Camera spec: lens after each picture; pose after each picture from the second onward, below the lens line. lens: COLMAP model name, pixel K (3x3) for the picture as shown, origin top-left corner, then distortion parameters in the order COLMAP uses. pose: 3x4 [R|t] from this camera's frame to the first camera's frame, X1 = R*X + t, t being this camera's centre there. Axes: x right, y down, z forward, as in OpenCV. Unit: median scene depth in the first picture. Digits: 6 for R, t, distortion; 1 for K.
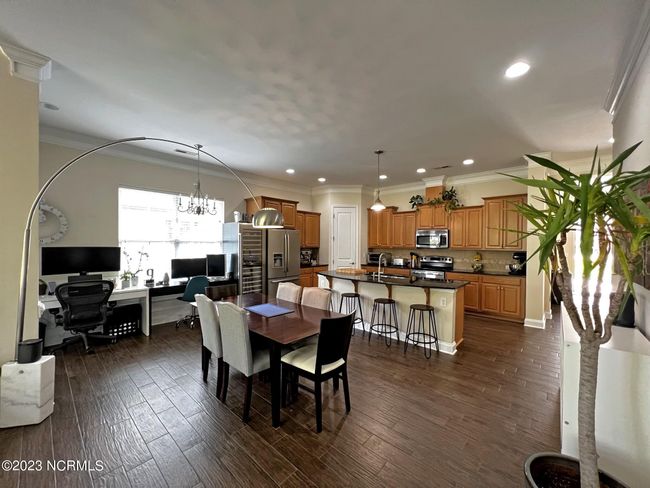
lens RADIAL K [[258.6, 0, 326.1], [0, 258.6, 246.0], [0, 0, 1]] dist [-0.001287, 0.000403]
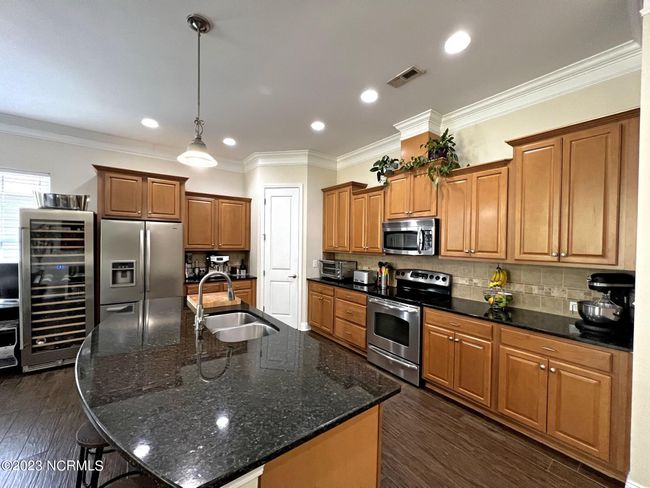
lens RADIAL K [[258.6, 0, 326.3], [0, 258.6, 245.7], [0, 0, 1]] dist [-0.001287, 0.000403]
pose [[0.980750, 0.007313, -0.195132, 0.419195], [-0.007004, 0.999973, 0.002274, -0.013154], [0.195143, -0.000863, 0.980774, 0.554071]]
